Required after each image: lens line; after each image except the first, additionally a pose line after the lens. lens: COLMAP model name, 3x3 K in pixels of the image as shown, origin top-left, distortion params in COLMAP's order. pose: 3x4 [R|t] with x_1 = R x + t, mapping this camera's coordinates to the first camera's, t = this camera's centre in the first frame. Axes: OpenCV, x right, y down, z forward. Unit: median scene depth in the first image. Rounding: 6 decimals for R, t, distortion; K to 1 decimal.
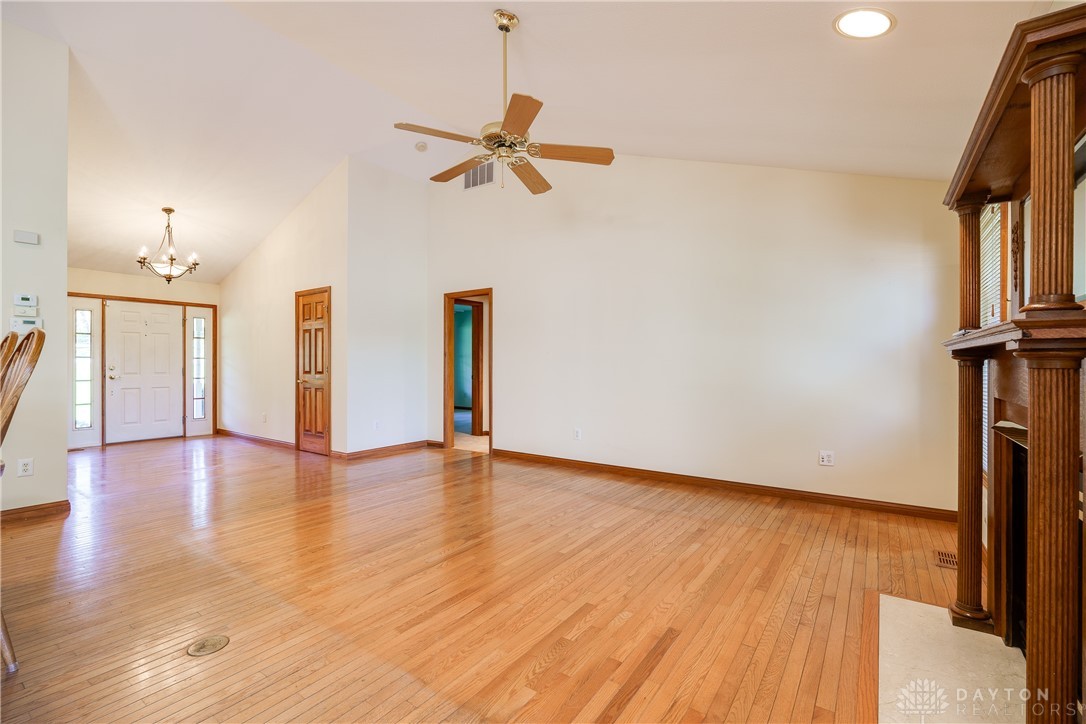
lens RADIAL K [[482.6, 0, 542.3], [0, 482.6, 361.4], [0, 0, 1]] dist [0.001636, 0.000327]
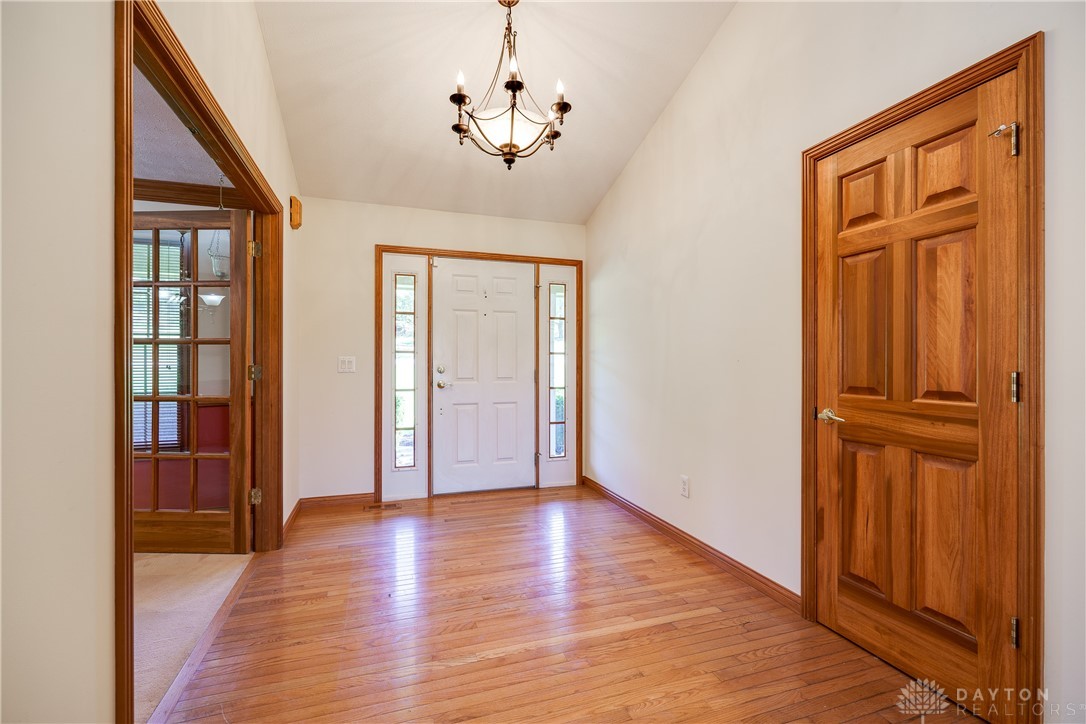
lens RADIAL K [[482.6, 0, 541.1], [0, 482.6, 361.8], [0, 0, 1]] dist [0.001636, 0.000327]
pose [[0.812335, -0.000154, -0.583191, -0.410119], [-0.000563, 0.999999, -0.001048, 0.004074], [0.583191, 0.001179, 0.812334, 0.546975]]
